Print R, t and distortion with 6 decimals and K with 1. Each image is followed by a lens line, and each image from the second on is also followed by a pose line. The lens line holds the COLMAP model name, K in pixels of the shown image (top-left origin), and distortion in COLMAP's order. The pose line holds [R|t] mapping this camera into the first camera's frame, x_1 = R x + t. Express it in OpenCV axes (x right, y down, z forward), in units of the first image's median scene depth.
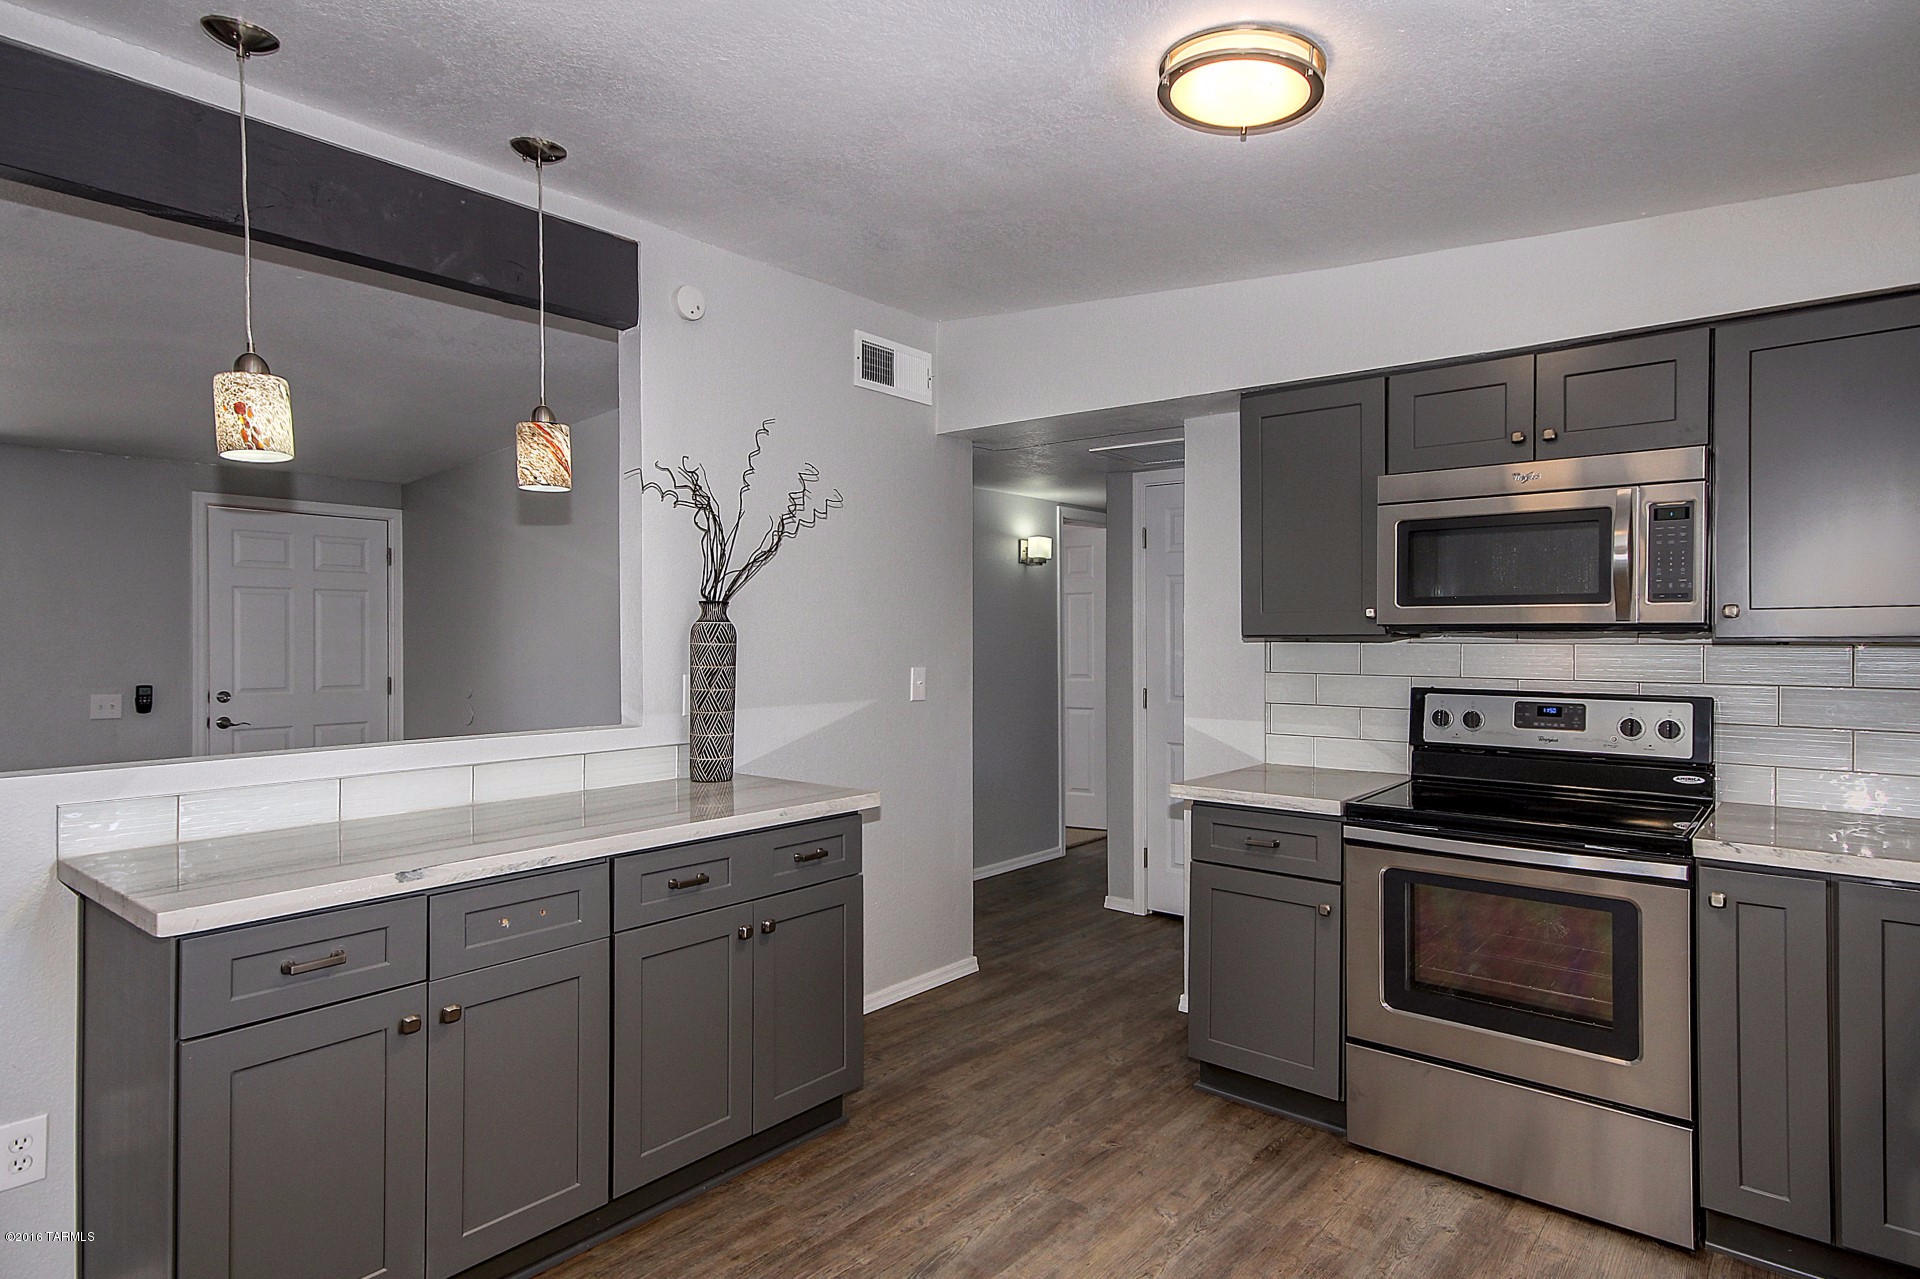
lens RADIAL K [[1066.1, 0, 971.0], [0, 1066.1, 638.8], [0, 0, 1]] dist [0.000832, 0.019372]
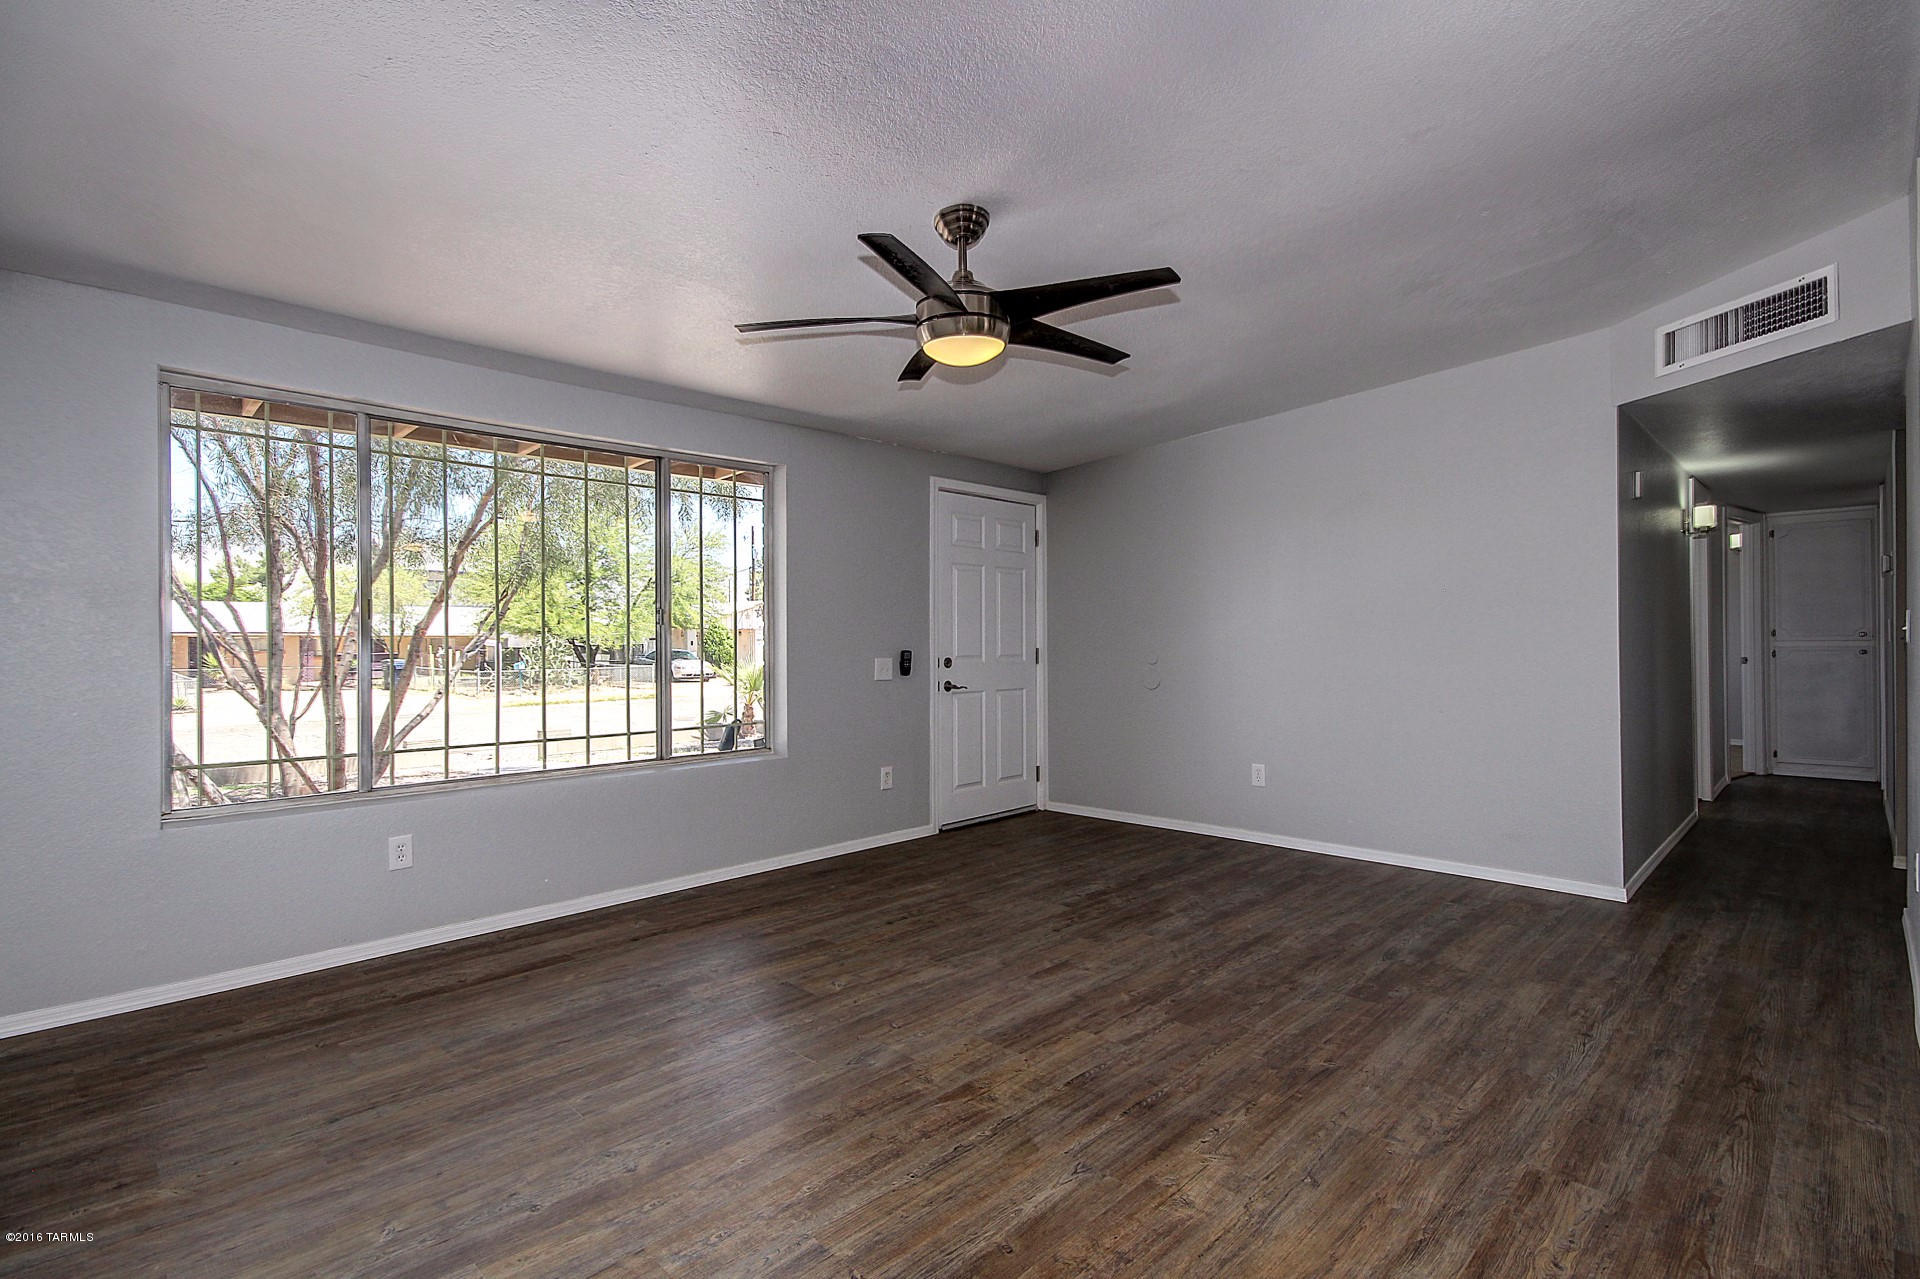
lens RADIAL K [[908.7, 0, 978.6], [0, 908.7, 640.3], [0, 0, 1]] dist [0.013966, -0.007740]
pose [[0.997157, -0.006142, -0.075105, -1.189512], [0.005902, 0.999977, -0.003420, 0.069377], [0.075124, 0.002967, 0.997170, 0.146493]]
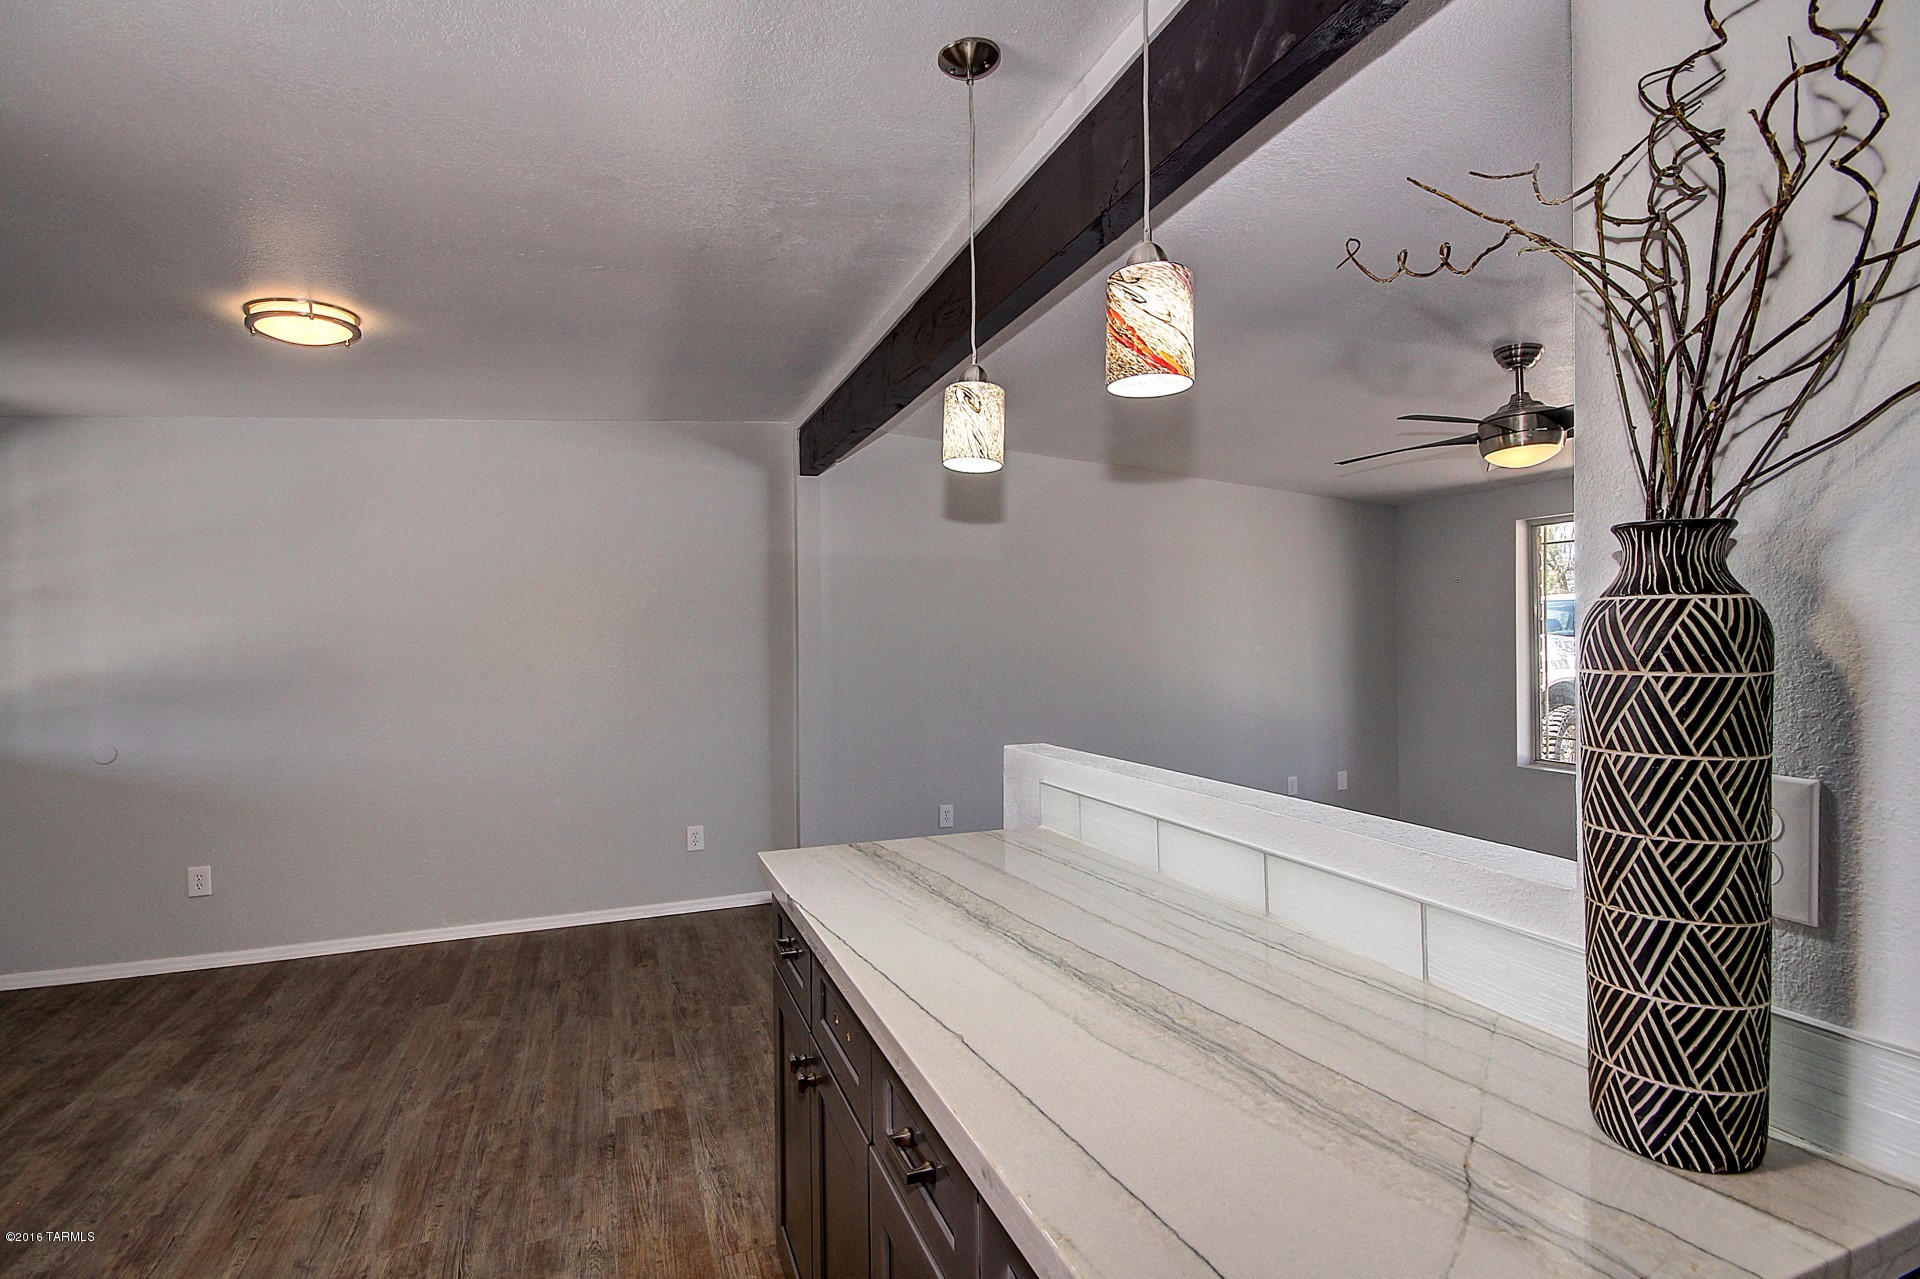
lens RADIAL K [[936.9, 0, 985.6], [0, 936.9, 644.1], [0, 0, 1]] dist [0.041272, -0.023007]
pose [[-0.481771, 0.012556, -0.876207, 0.077393], [0.008280, 0.999918, 0.009775, -0.011036], [0.876258, -0.002546, -0.481836, 1.044646]]
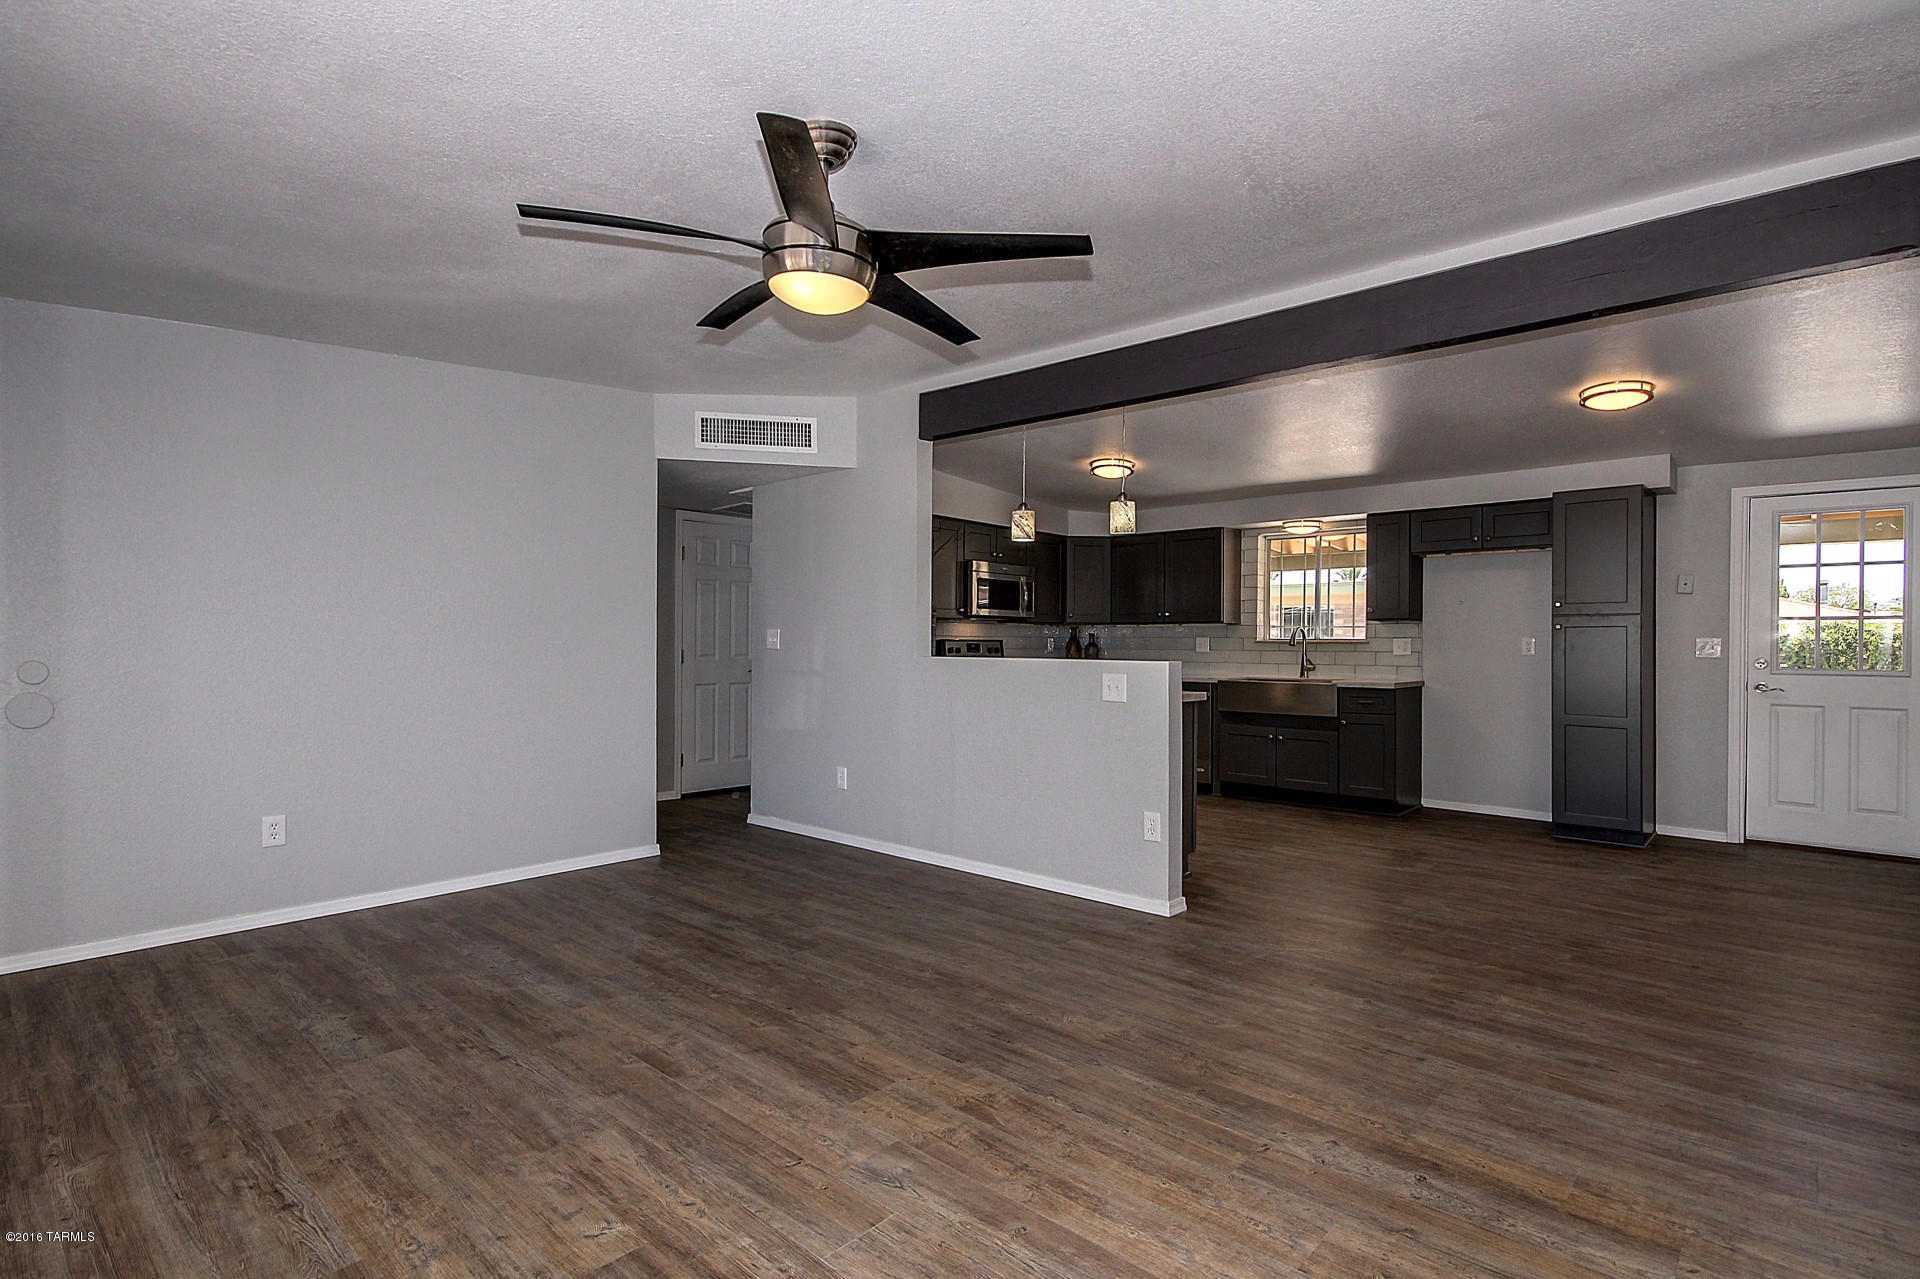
lens RADIAL K [[929.0, 0, 991.4], [0, 929.0, 641.7], [0, 0, 1]] dist [0.004327, 0.000817]
pose [[0.034798, 0.003694, 0.999388, -2.027203], [-0.002264, 0.999991, -0.003618, 0.066131], [-0.999392, -0.002137, 0.034806, 0.876204]]
